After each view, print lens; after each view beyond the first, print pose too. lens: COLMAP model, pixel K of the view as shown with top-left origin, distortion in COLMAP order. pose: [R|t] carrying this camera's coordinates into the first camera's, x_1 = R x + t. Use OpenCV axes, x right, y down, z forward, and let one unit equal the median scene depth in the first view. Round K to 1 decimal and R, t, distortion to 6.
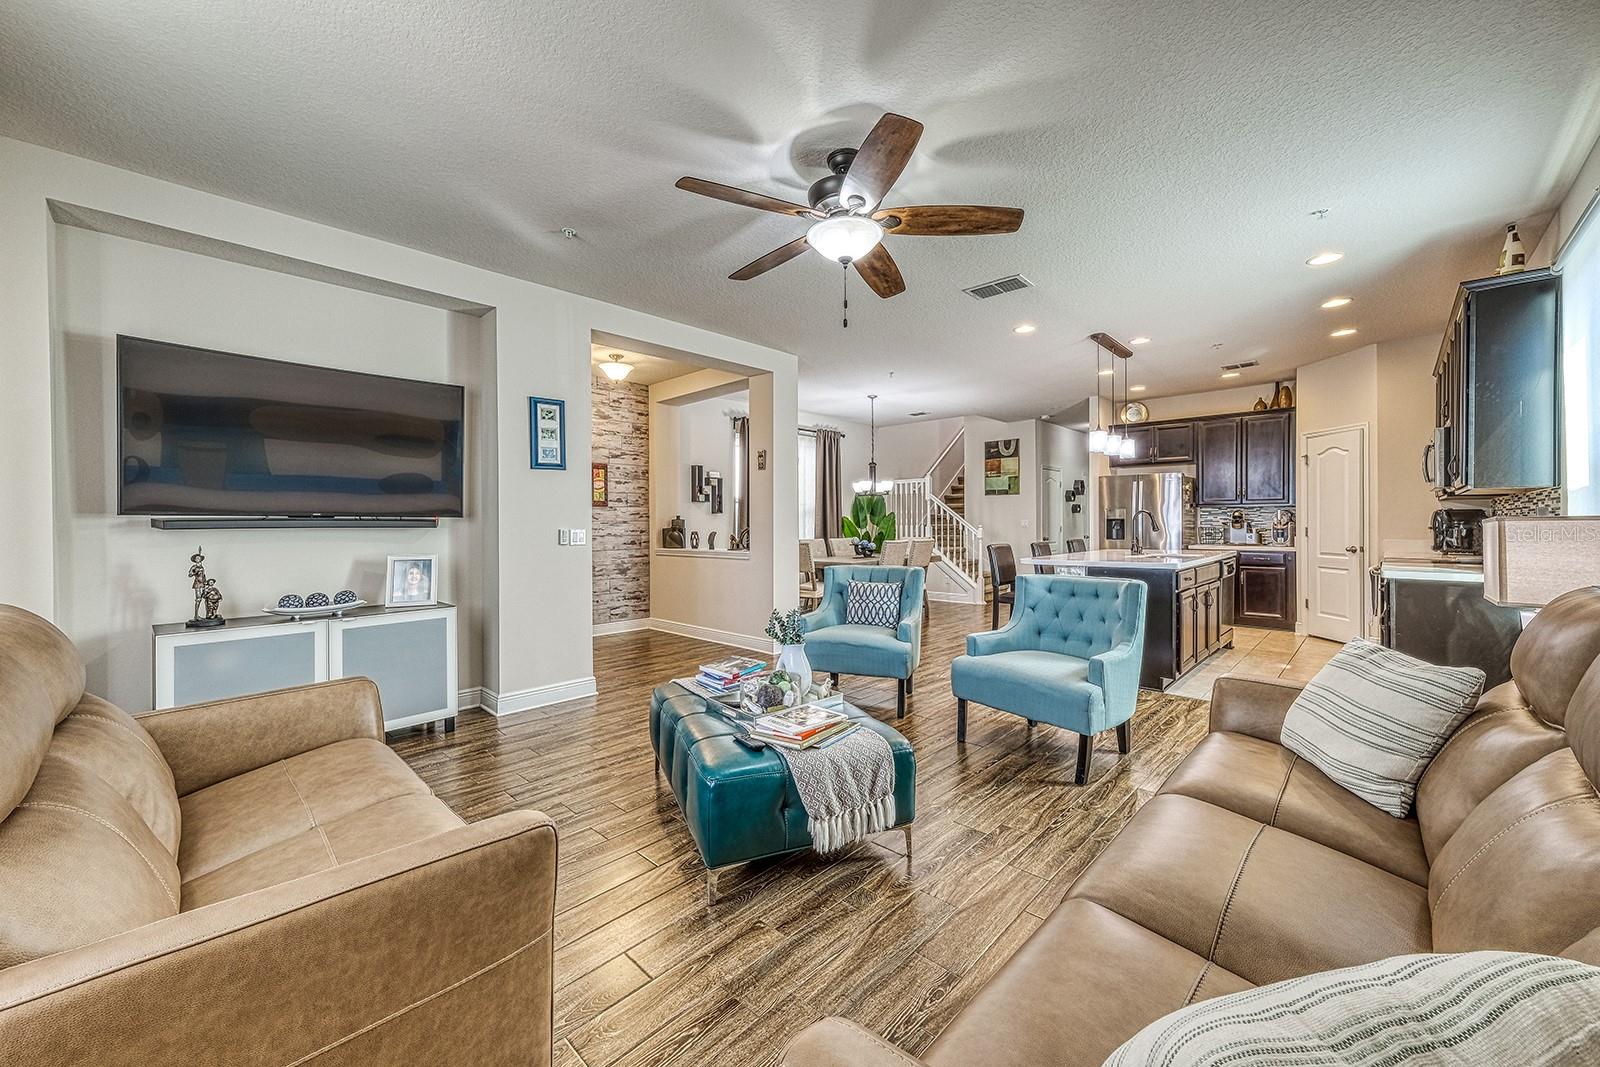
lens RADIAL K [[617.2, 0, 804.7], [0, 617.2, 522.0], [0, 0, 1]] dist [0.001970, 0.000403]
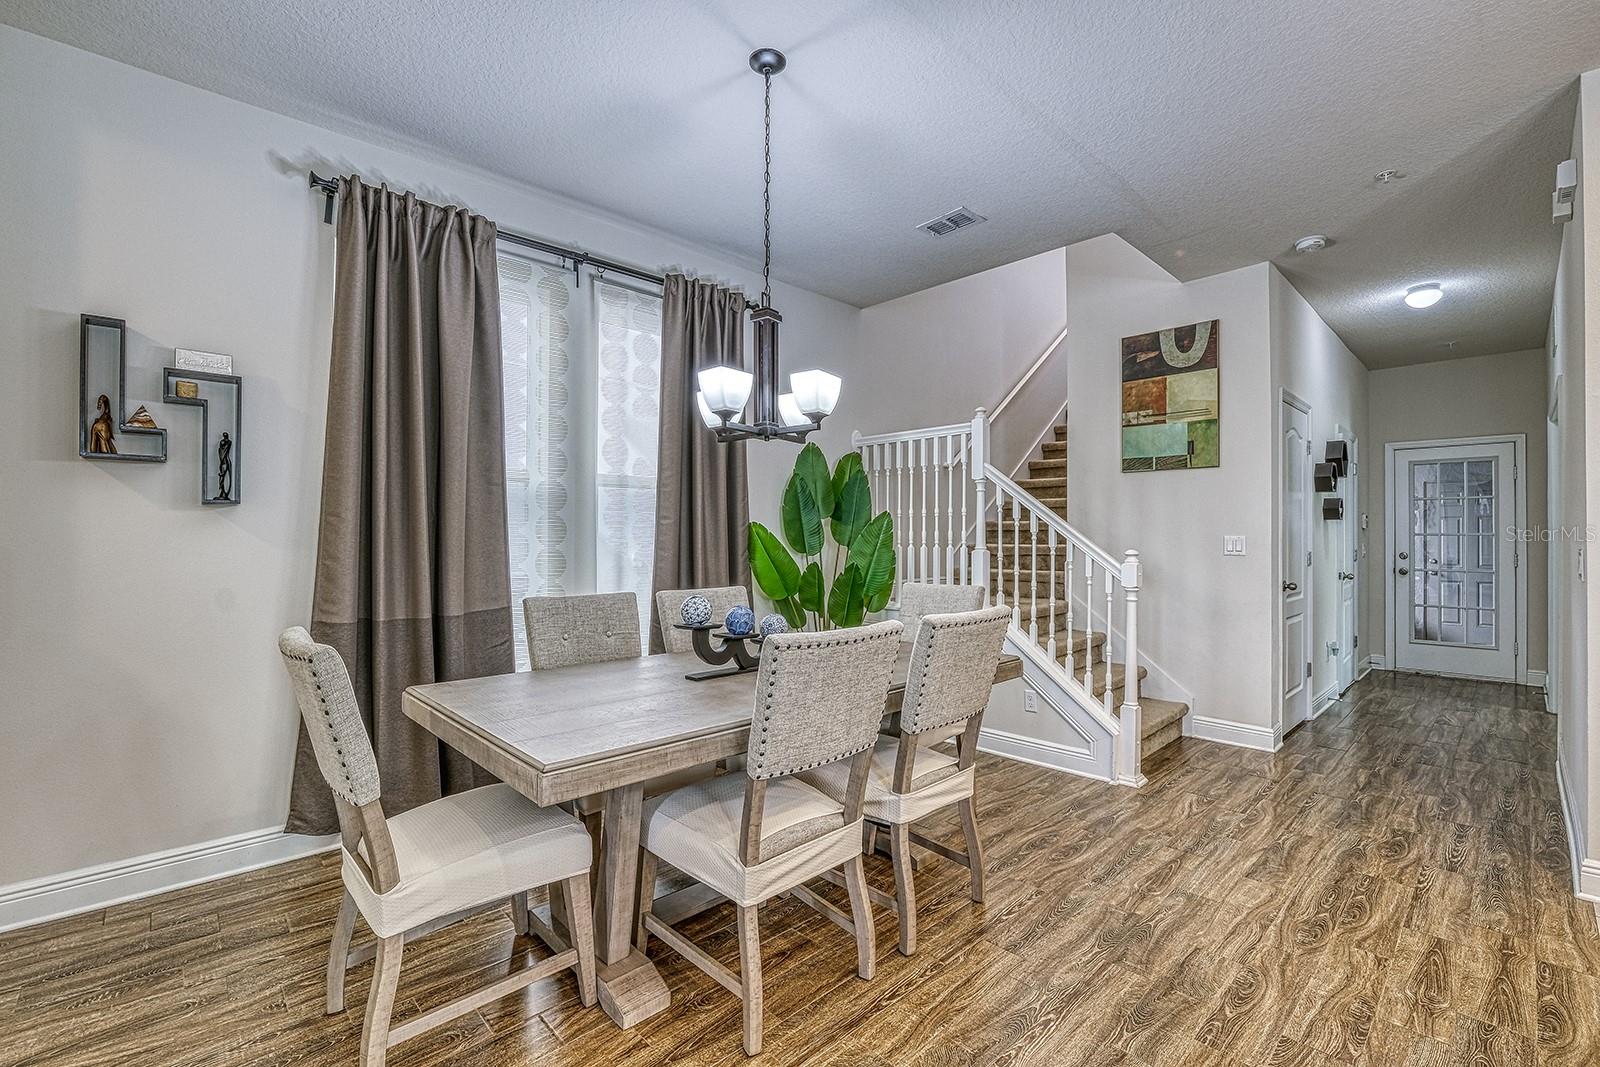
lens RADIAL K [[707.7, 0, 812.0], [0, 707.7, 530.2], [0, 0, 1]] dist [-0.013088, 0.001821]
pose [[0.999537, 0.003374, -0.030240, 0.115315], [-0.003577, 0.999971, -0.006670, -0.001834], [0.030216, 0.006775, 0.999520, 0.588623]]
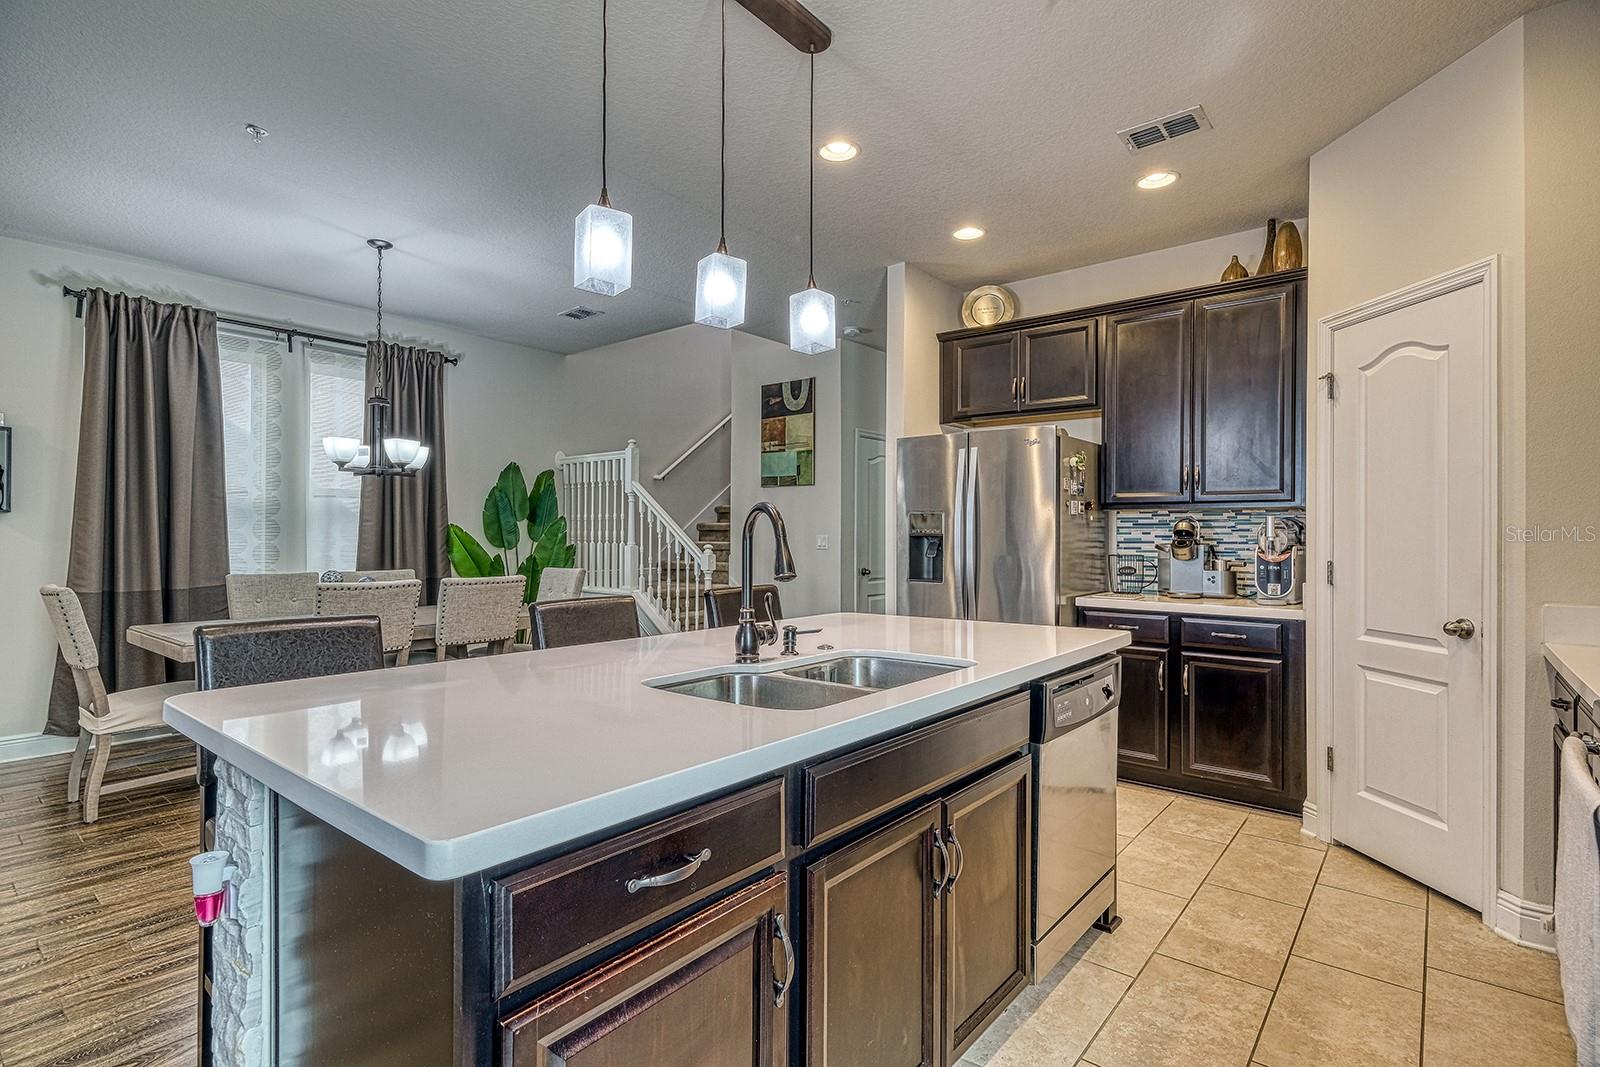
lens RADIAL K [[783.1, 0, 804.1], [0, 783.1, 529.0], [0, 0, 1]] dist [0.026154, -0.003545]
pose [[0.996562, 0.008740, 0.082393, 0.299585], [-0.008398, 0.999955, -0.004488, -0.004870], [-0.082429, 0.003781, 0.996590, 0.360958]]
